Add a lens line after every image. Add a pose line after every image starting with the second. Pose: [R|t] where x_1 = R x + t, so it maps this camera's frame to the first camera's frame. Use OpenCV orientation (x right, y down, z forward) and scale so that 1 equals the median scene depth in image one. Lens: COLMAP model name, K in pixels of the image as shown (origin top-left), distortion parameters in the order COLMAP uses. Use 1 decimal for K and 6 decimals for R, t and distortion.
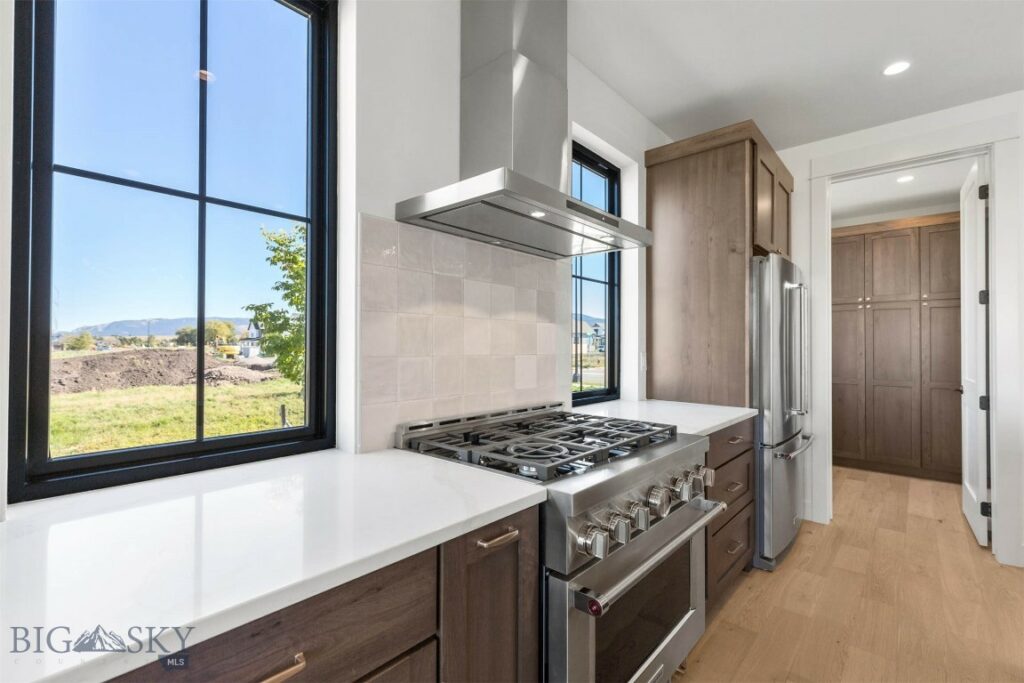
lens RADIAL K [[458.0, 0, 512.0], [0, 458.0, 341.5], [0, 0, 1]] dist [-0.001031, -0.000028]
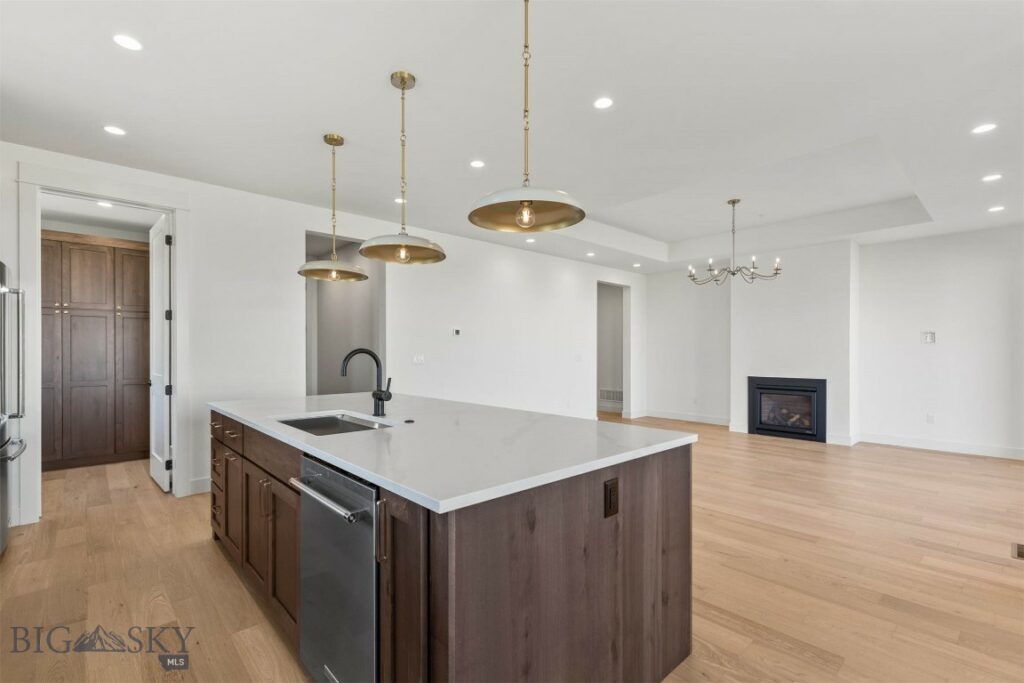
lens RADIAL K [[462.1, 0, 508.0], [0, 462.1, 351.1], [0, 0, 1]] dist [0.002177, -0.000090]
pose [[0.105097, -0.004848, 0.994450, -0.202677], [-0.008413, 0.999948, 0.005764, -0.002154], [-0.994426, -0.008972, 0.105051, -0.140761]]
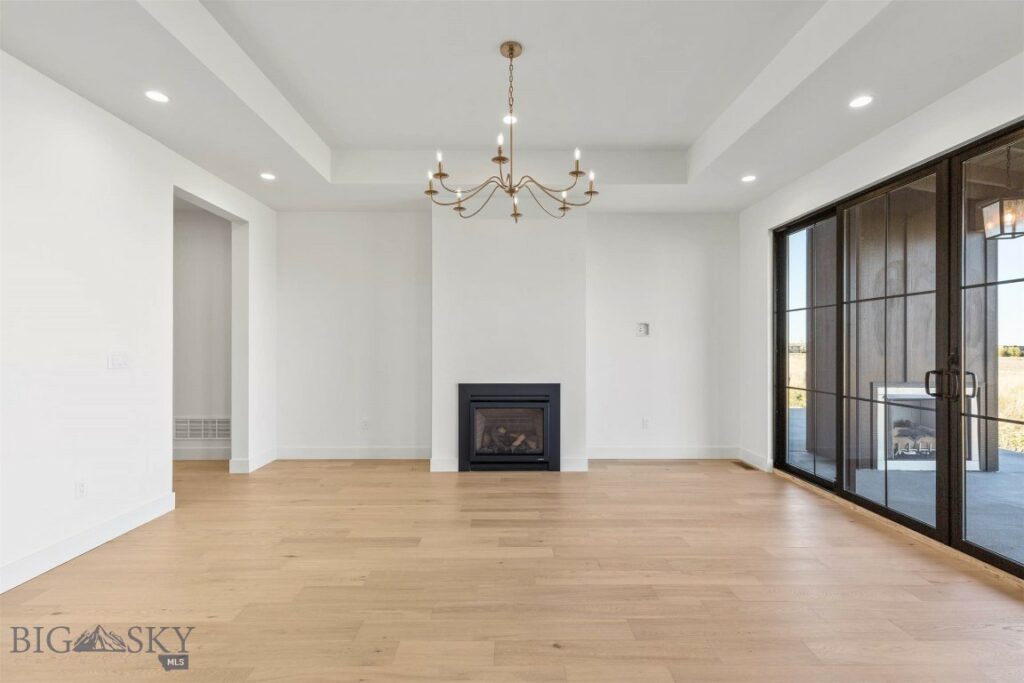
lens RADIAL K [[457.5, 0, 512.0], [0, 457.5, 341.5], [0, 0, 1]] dist [-0.001420, 0.000003]
pose [[-0.669528, -0.004839, 0.742771, 0.764410], [-0.013607, 0.999891, -0.005751, -0.001715], [-0.742662, -0.013957, -0.669521, -0.211086]]
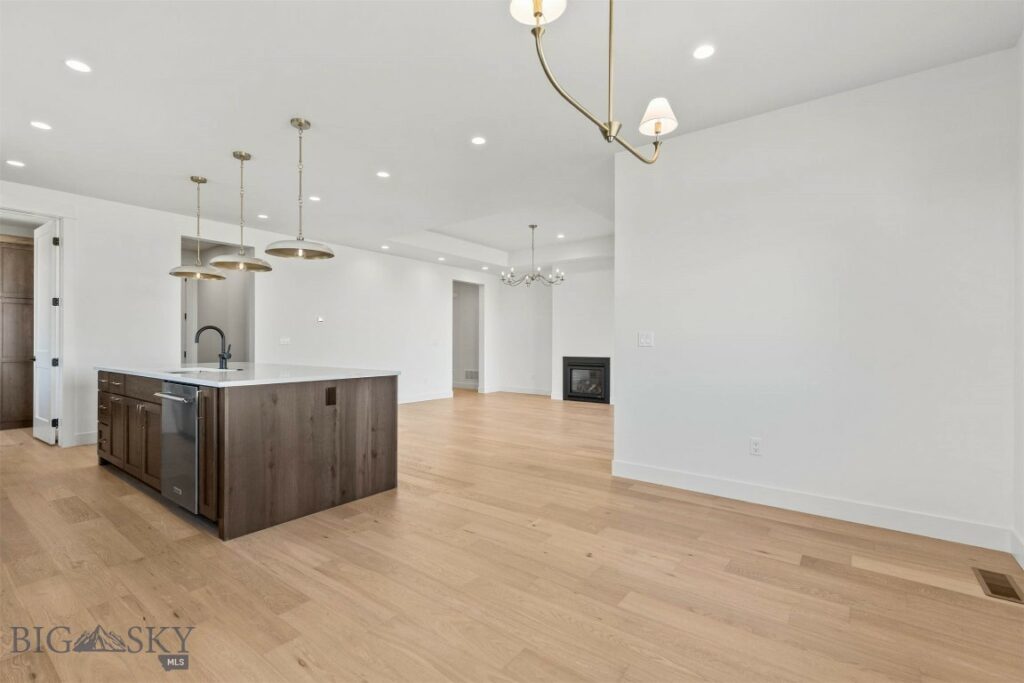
lens RADIAL K [[457.5, 0, 512.0], [0, 457.5, 341.5], [0, 0, 1]] dist [-0.001420, 0.000003]
pose [[-0.083136, -0.000987, 0.996538, -0.624261], [-0.011711, 0.999931, 0.000013, 0.025359], [-0.996469, -0.011669, -0.083142, -0.435799]]
